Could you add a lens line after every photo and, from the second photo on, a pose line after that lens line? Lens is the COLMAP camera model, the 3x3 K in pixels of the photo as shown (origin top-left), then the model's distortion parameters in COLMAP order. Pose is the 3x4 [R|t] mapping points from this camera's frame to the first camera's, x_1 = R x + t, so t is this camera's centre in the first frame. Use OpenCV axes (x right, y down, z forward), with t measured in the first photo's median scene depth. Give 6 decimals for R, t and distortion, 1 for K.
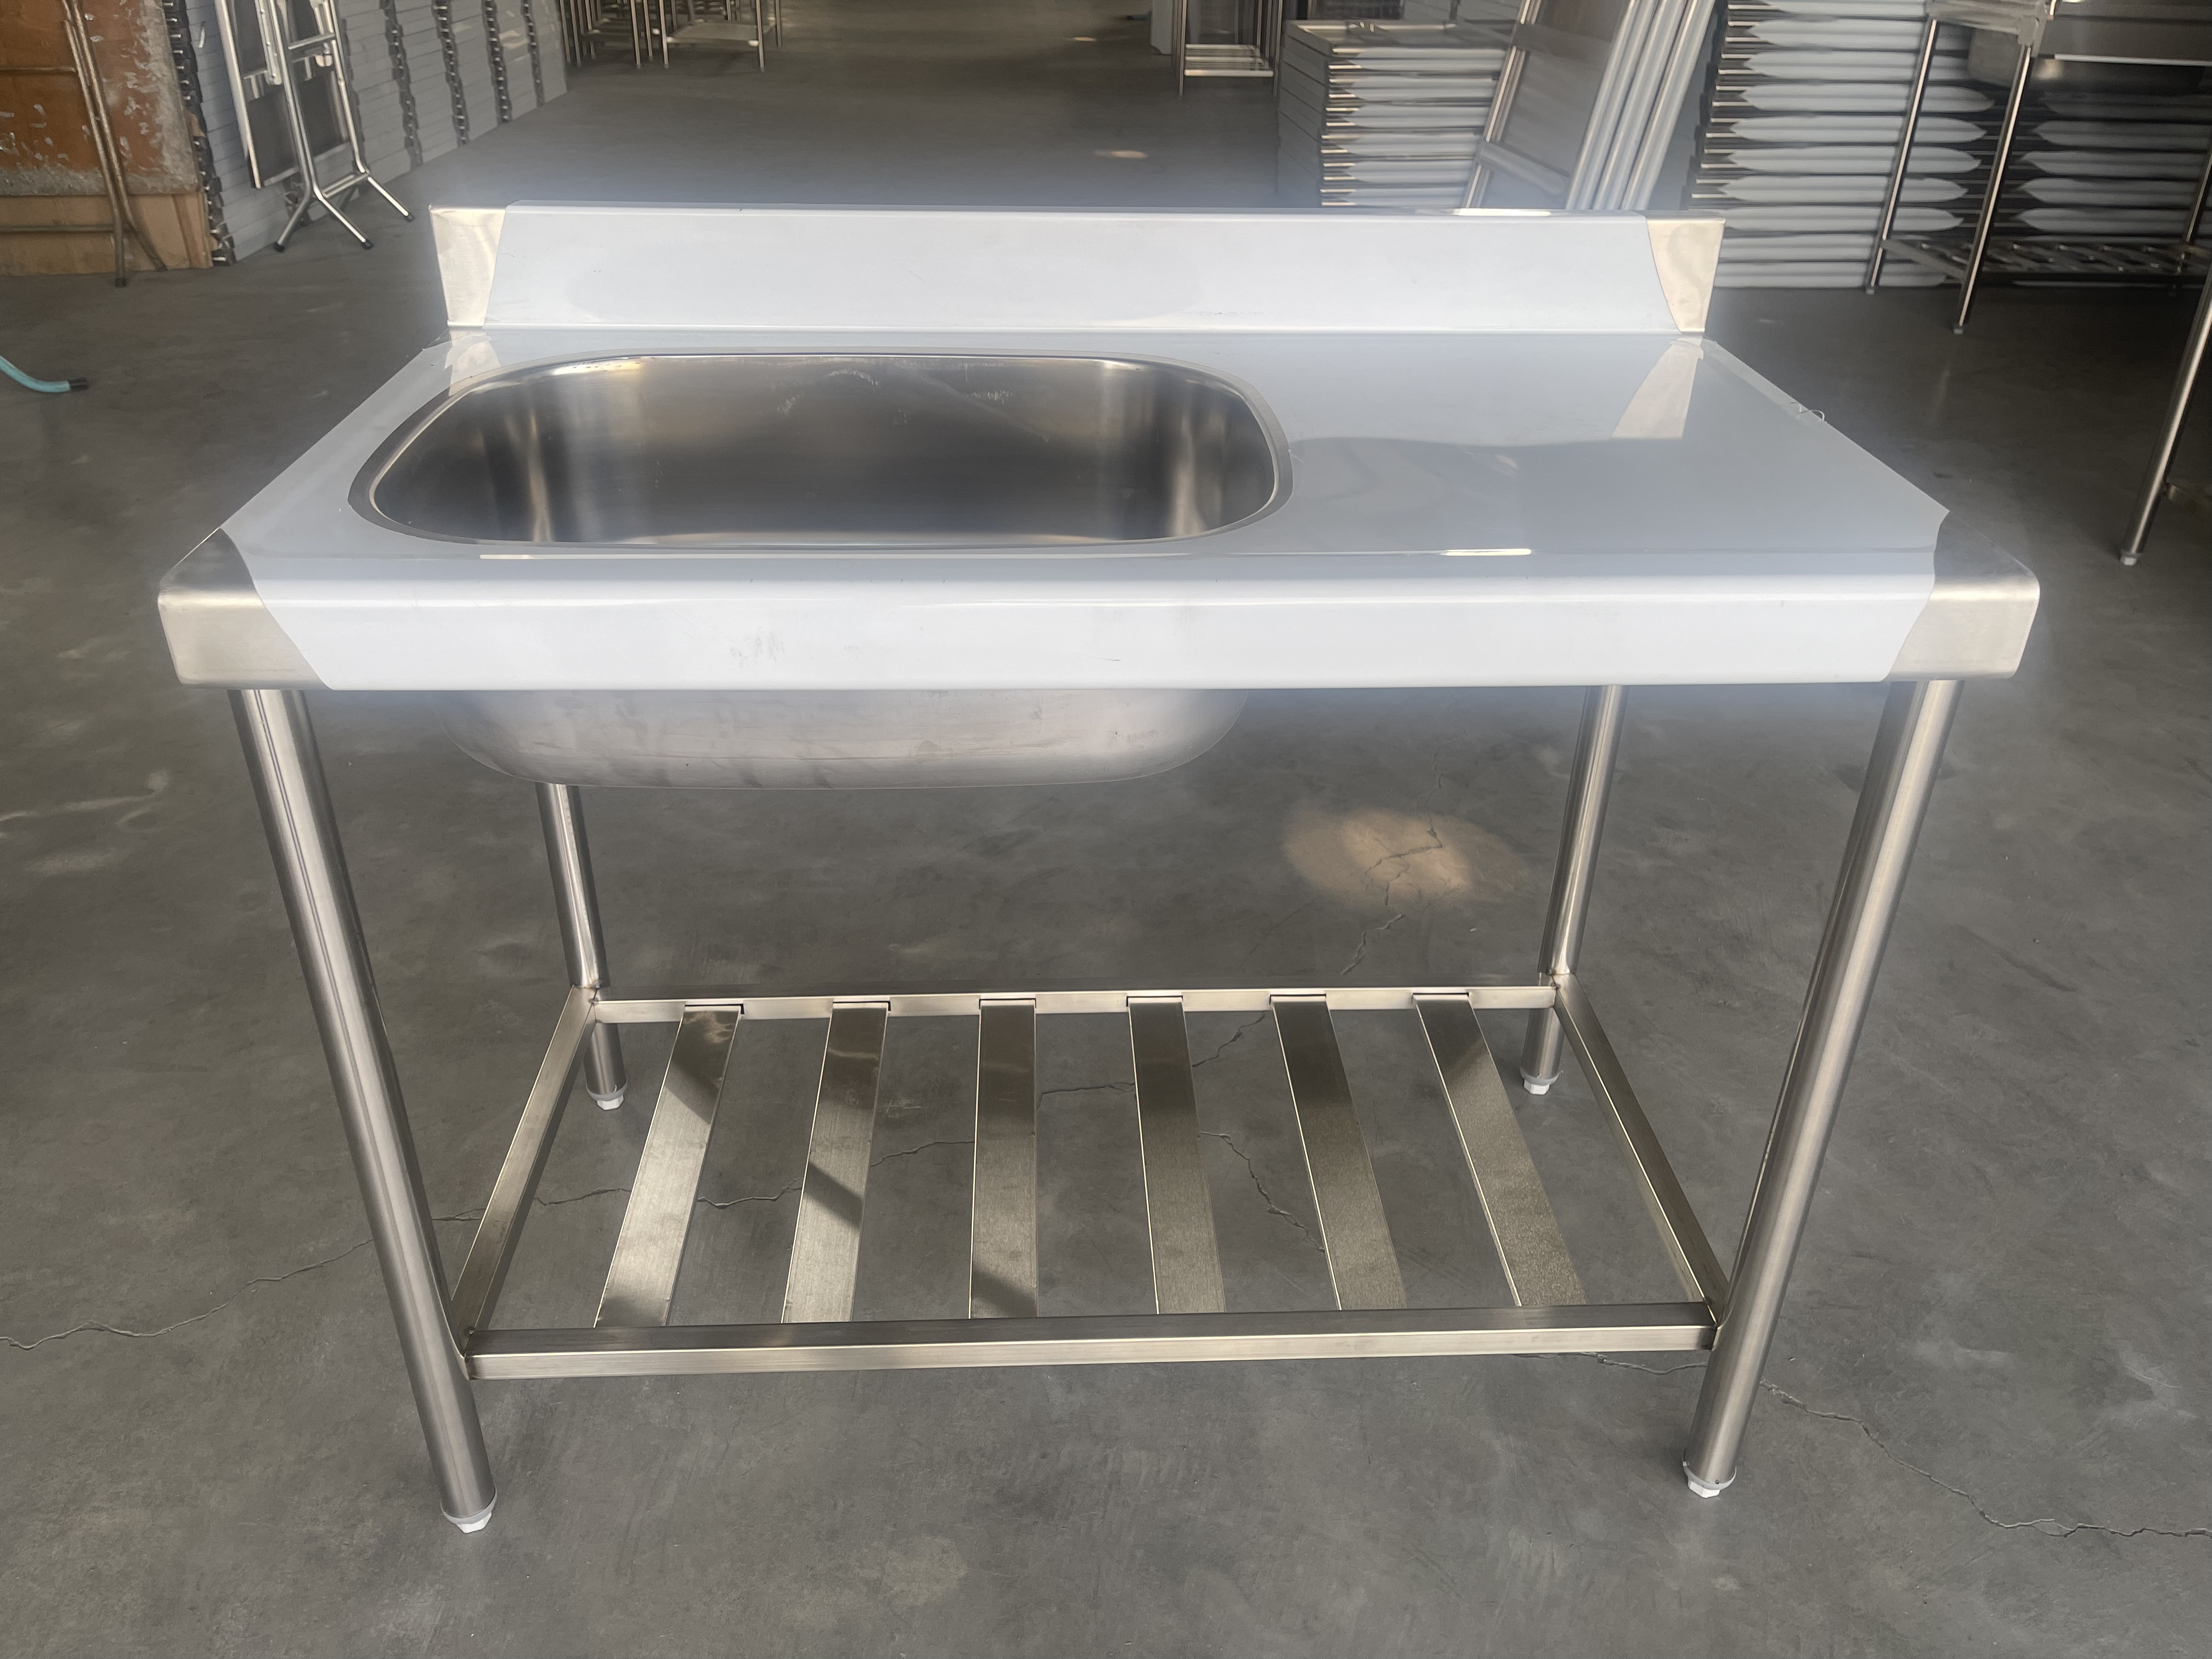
lens RADIAL K [[1681.9, 0, 1104.7], [0, 1681.9, 845.1], [0, 0, 1]] dist [0.086494, -0.121477]
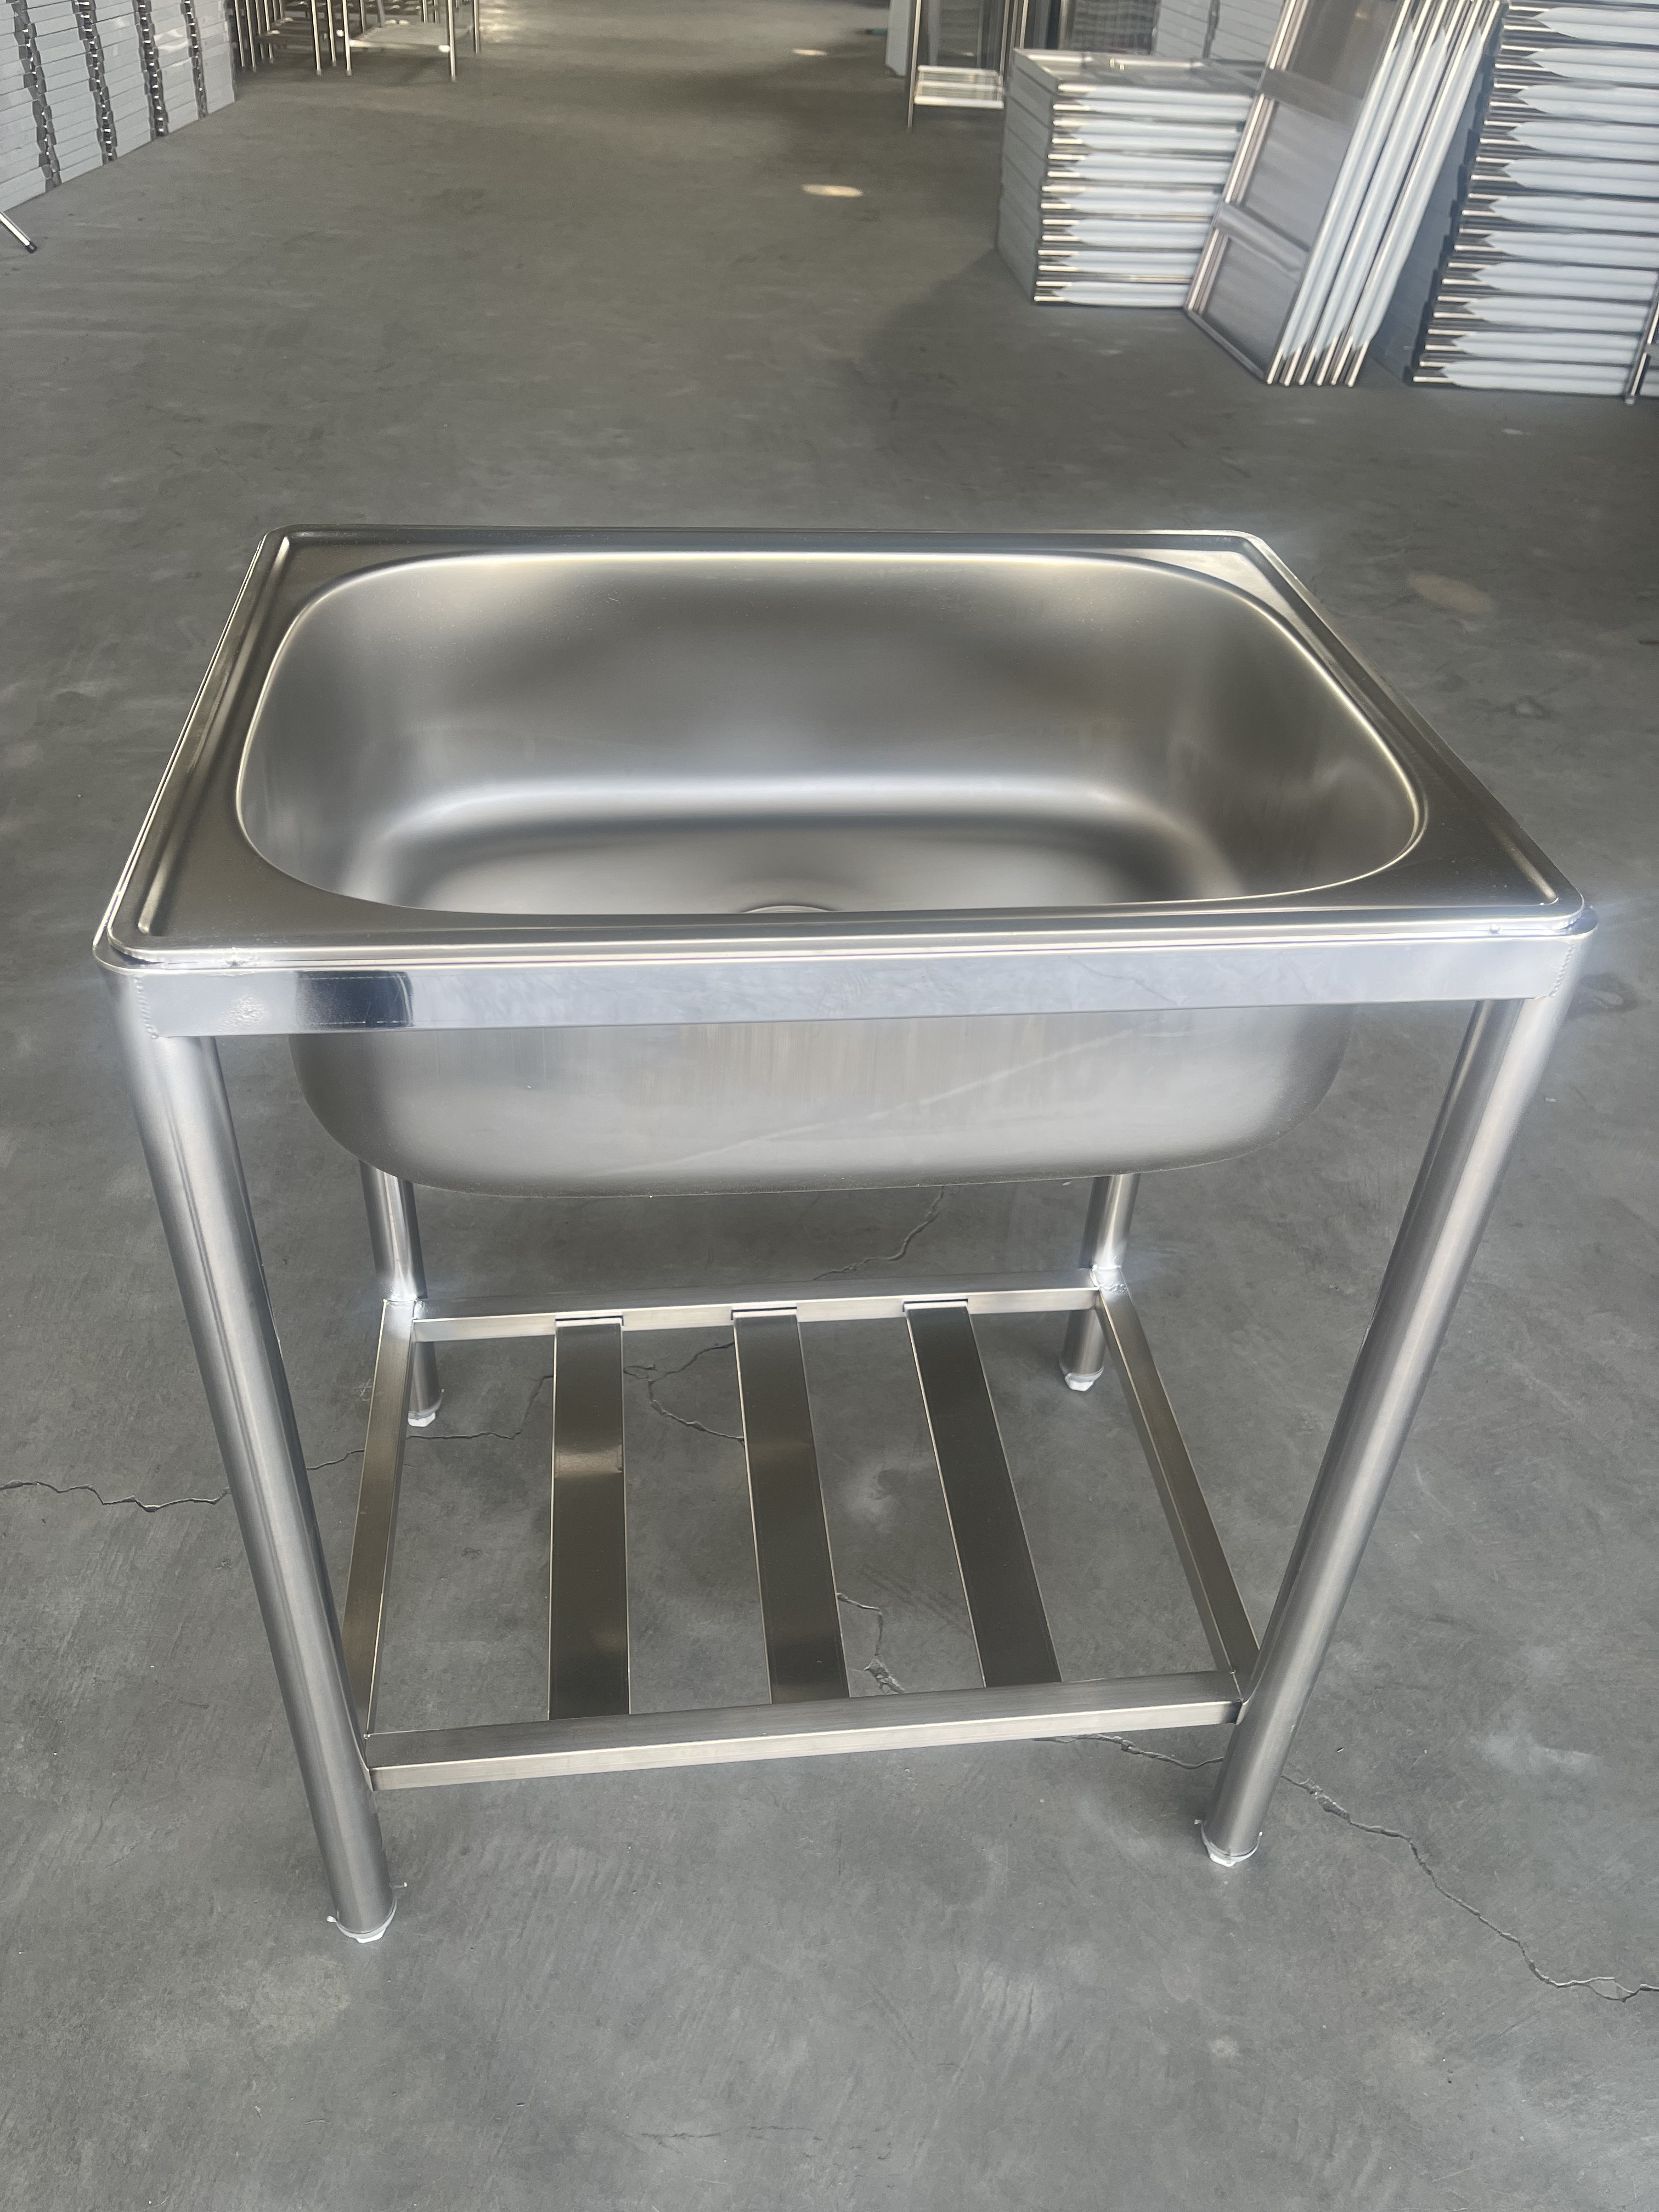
lens RADIAL K [[1681.9, 0, 824.5], [0, 1681.9, 1144.6], [0, 0, 1]] dist [0.086494, -0.121477]
pose [[0.999160, 0.040925, 0.002251, 0.107248], [-0.040876, 0.990937, 0.127954, -0.096270], [0.003006, -0.127938, 0.991778, 0.150624]]
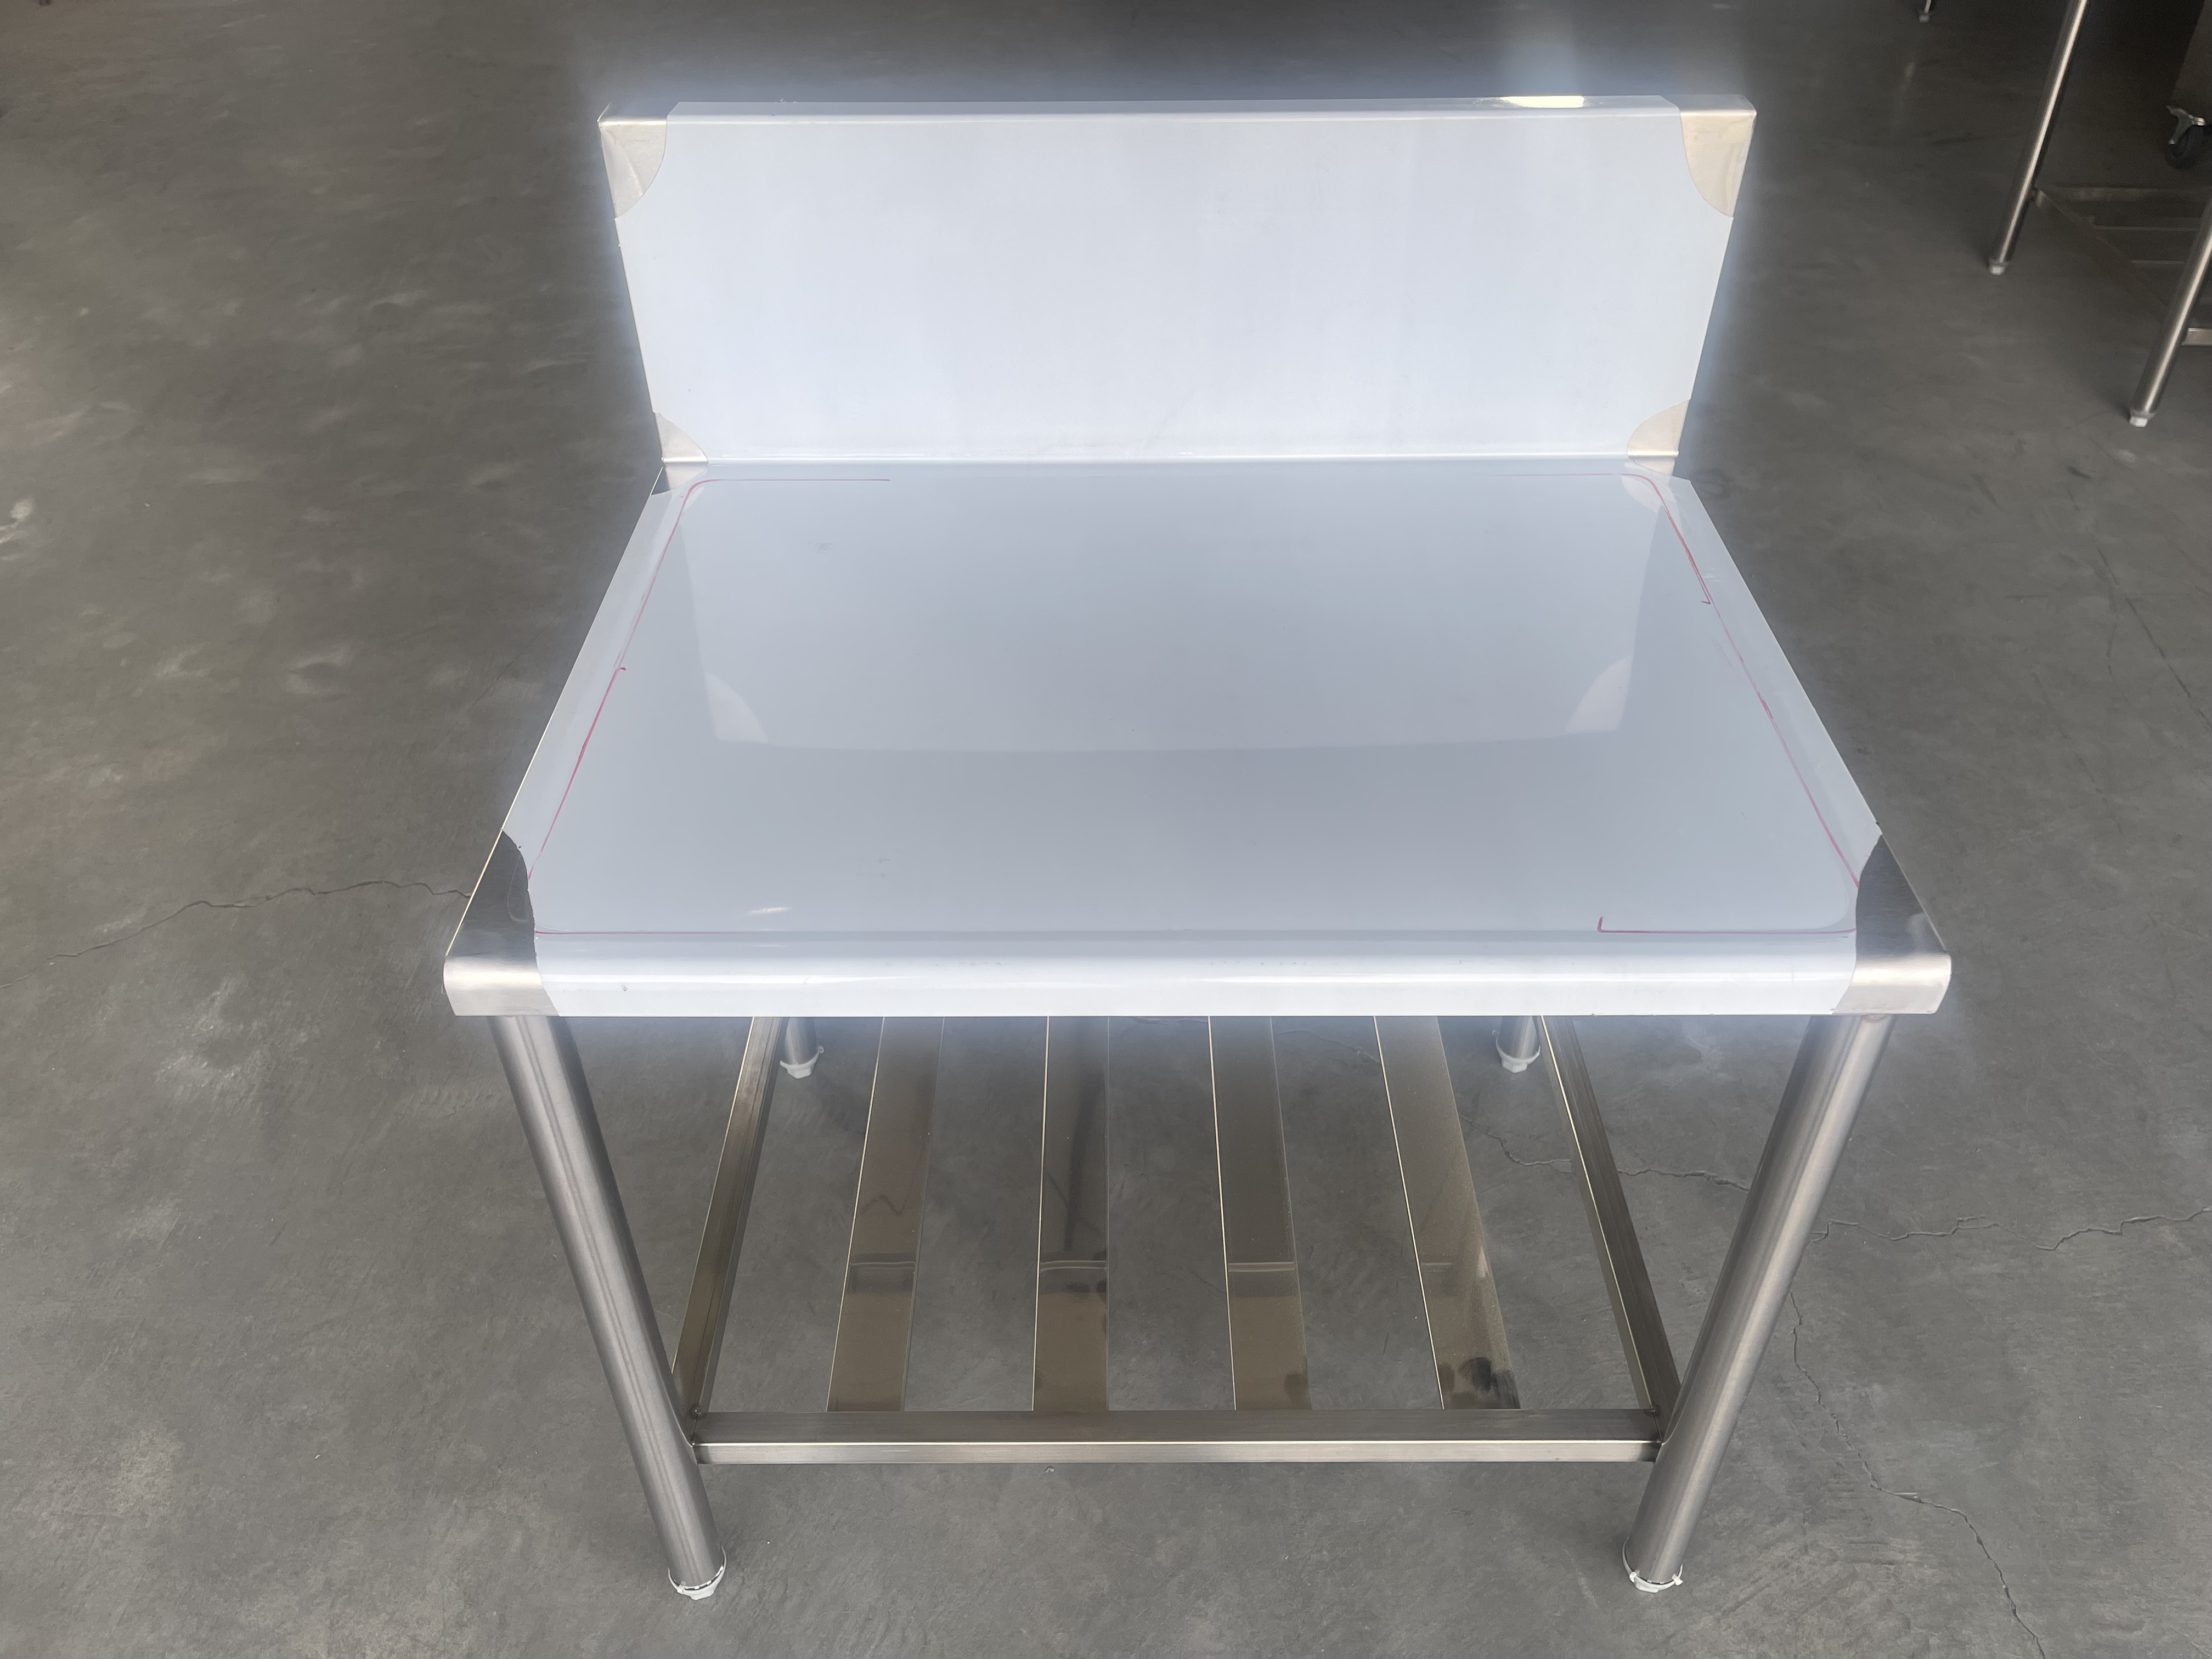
lens RADIAL K [[1681.9, 0, 1103.6], [0, 1681.9, 844.3], [0, 0, 1]] dist [0.086494, -0.121477]
pose [[0.999318, 0.001175, -0.036920, 0.226611], [0.004773, 0.987009, 0.160593, 0.000349], [0.036629, -0.160659, 0.986330, -0.084615]]
